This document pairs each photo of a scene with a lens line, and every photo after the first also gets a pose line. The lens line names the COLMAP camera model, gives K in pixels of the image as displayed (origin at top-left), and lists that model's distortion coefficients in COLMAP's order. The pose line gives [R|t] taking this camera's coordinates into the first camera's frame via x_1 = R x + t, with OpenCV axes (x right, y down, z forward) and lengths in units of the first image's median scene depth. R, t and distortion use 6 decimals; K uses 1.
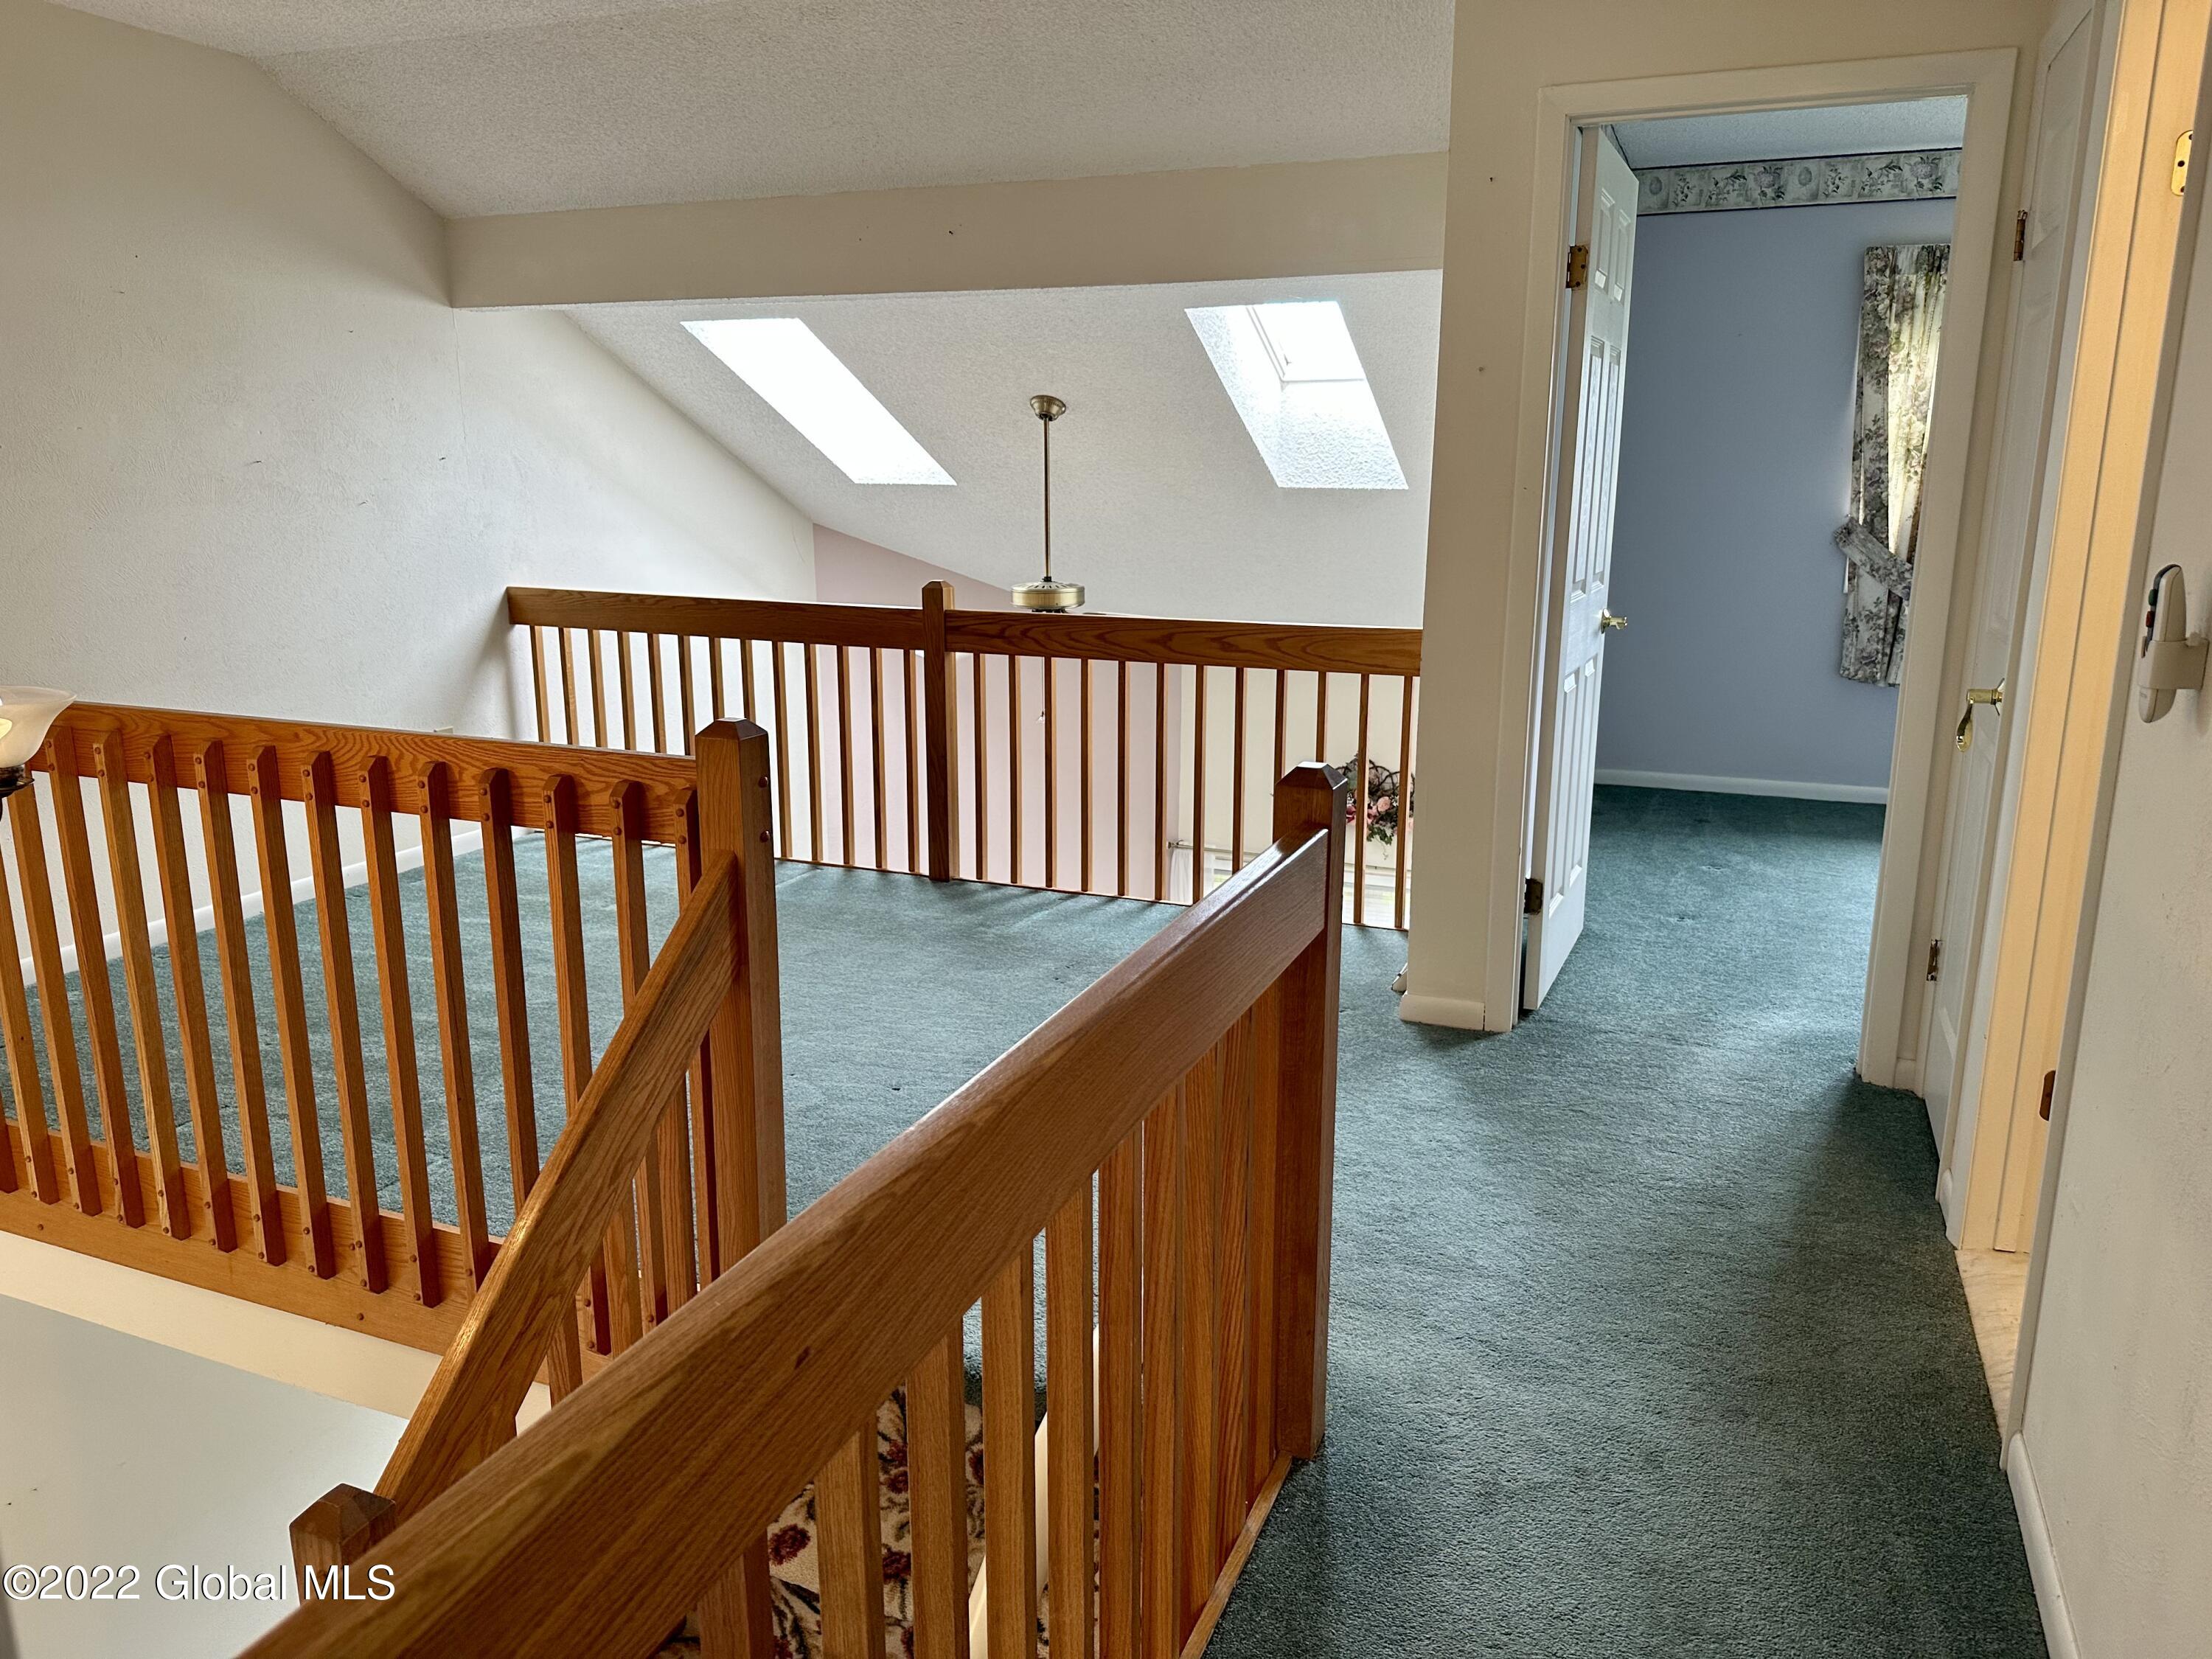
lens RADIAL K [[1537.2, 0, 1111.3], [0, 1537.2, 839.5], [0, 0, 1]] dist [0.143424, -0.278167]
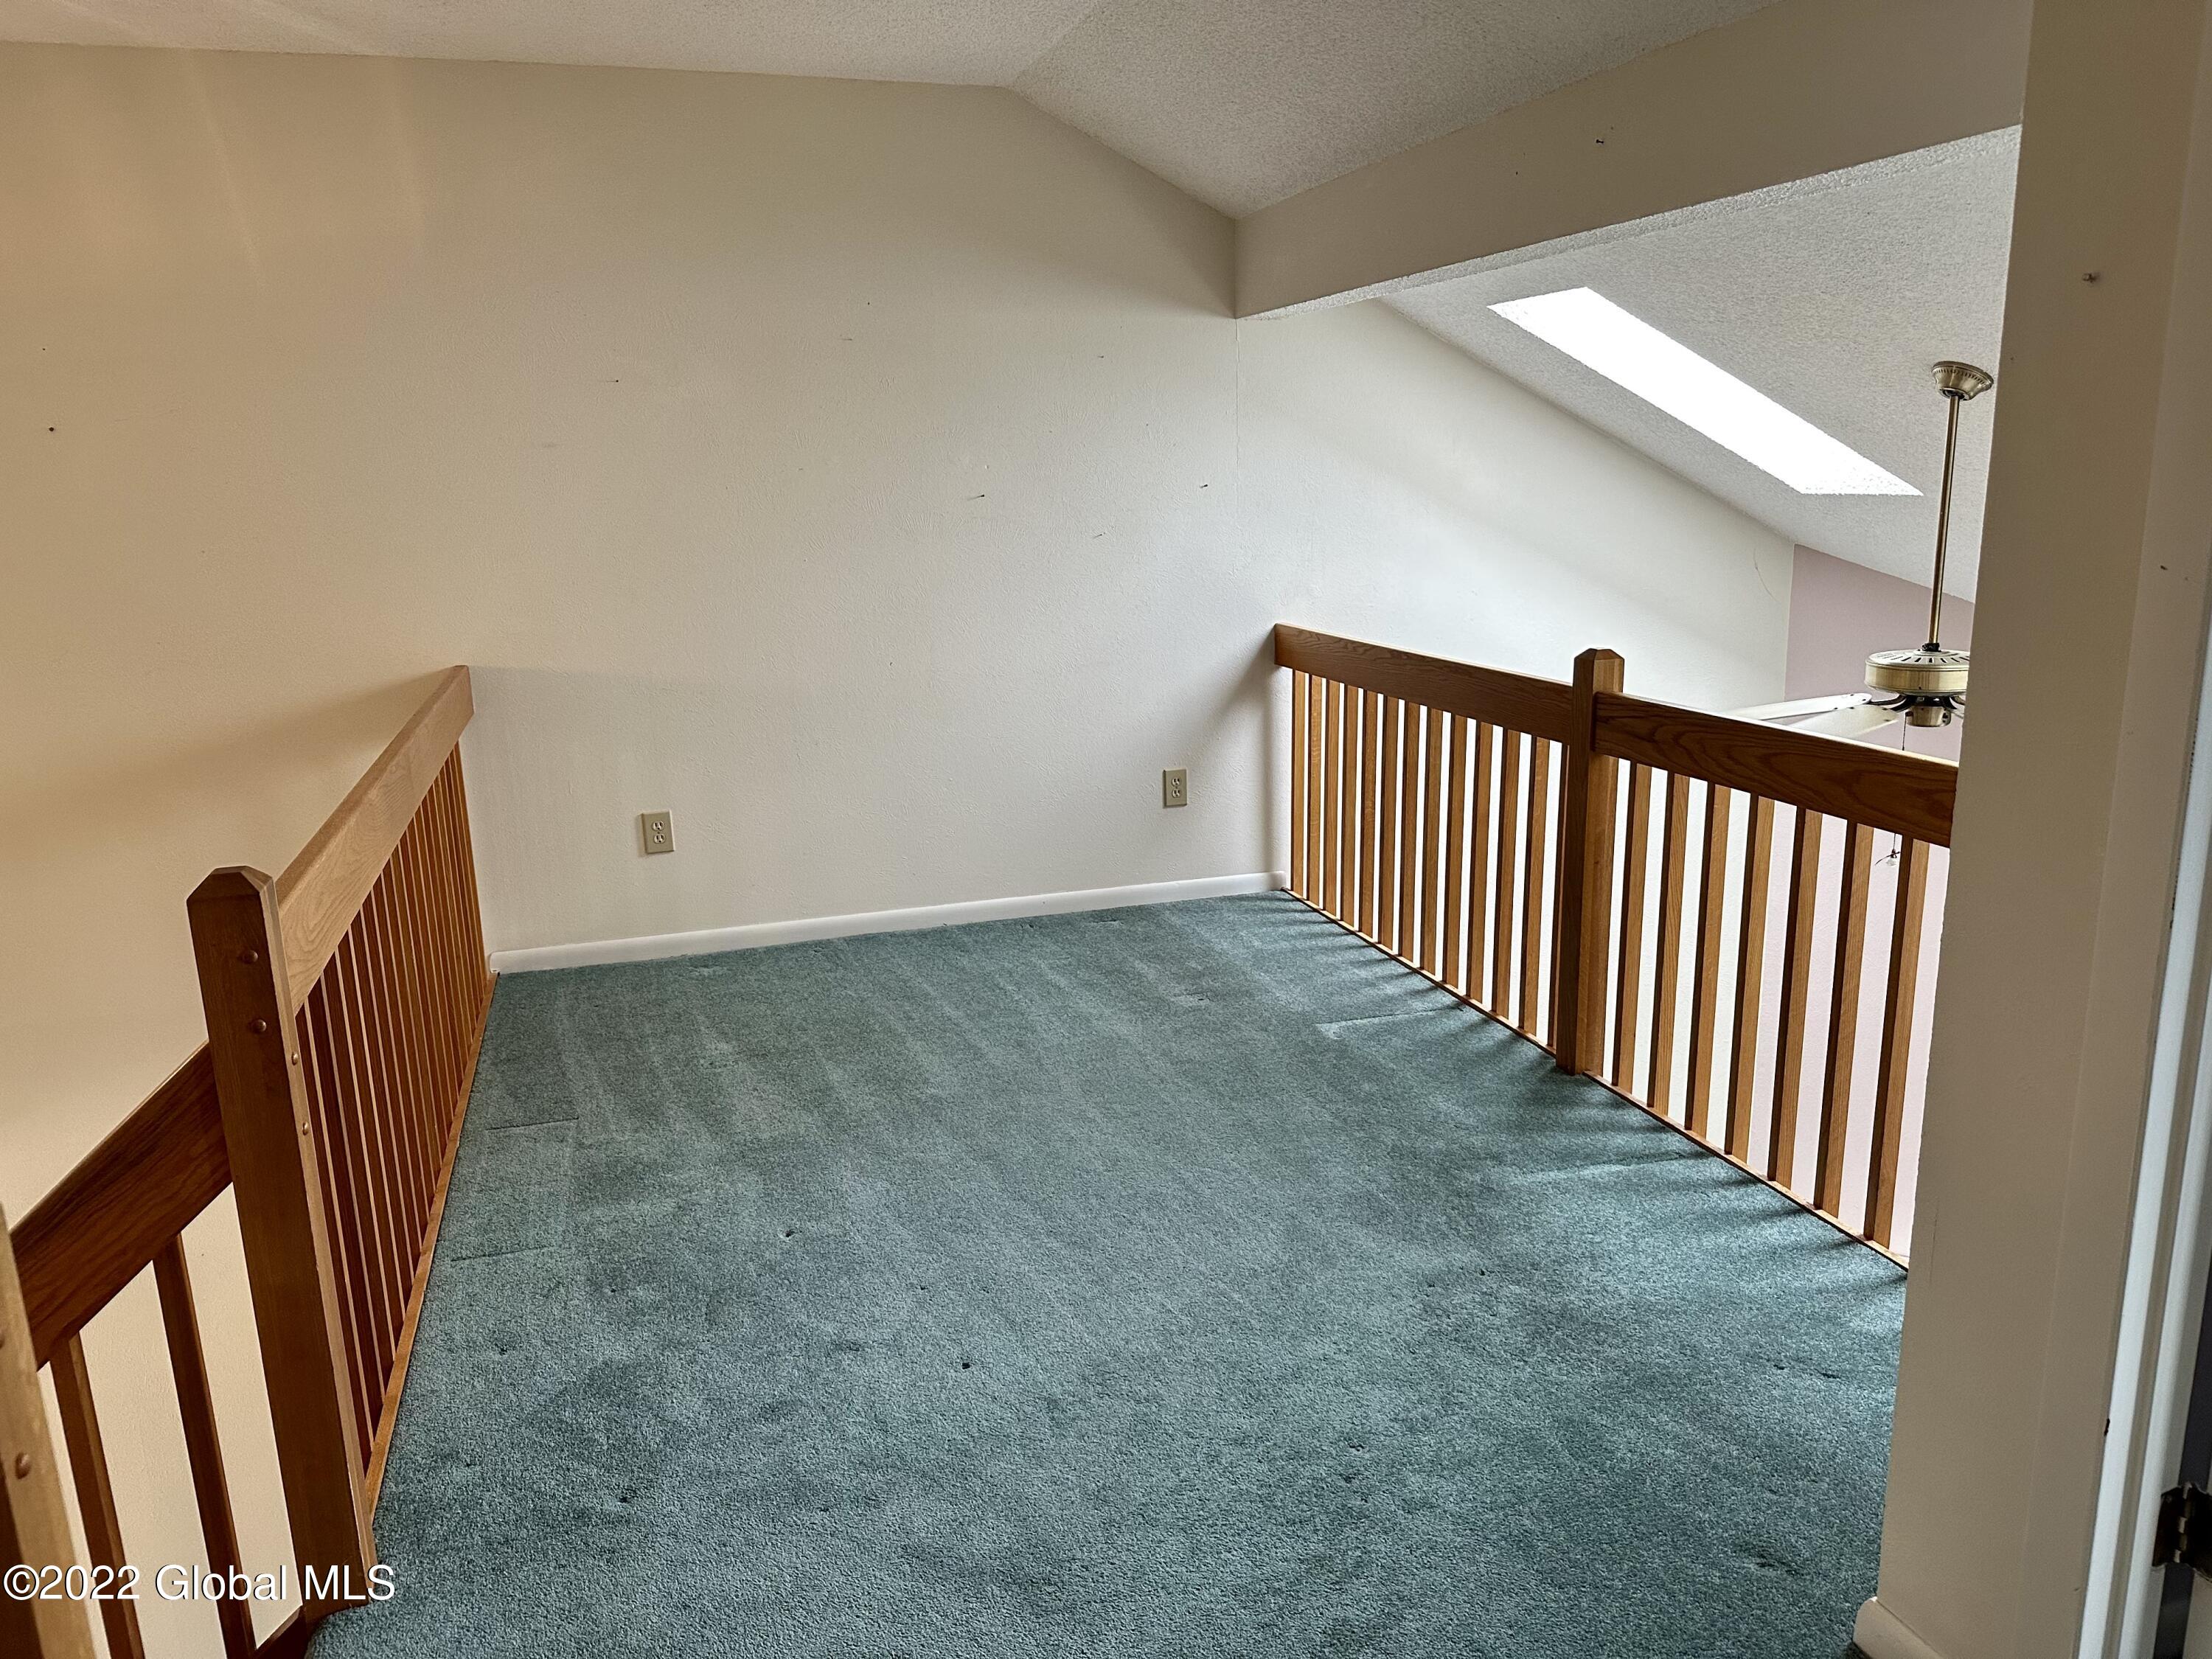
lens RADIAL K [[1537.2, 0, 1111.3], [0, 1537.2, 839.5], [0, 0, 1]] dist [0.143424, -0.278167]
pose [[0.620115, 0.162917, -0.767408, 0.288760], [-0.159098, 0.983989, 0.080335, -0.101491], [0.768209, 0.072276, 0.636107, 0.384657]]
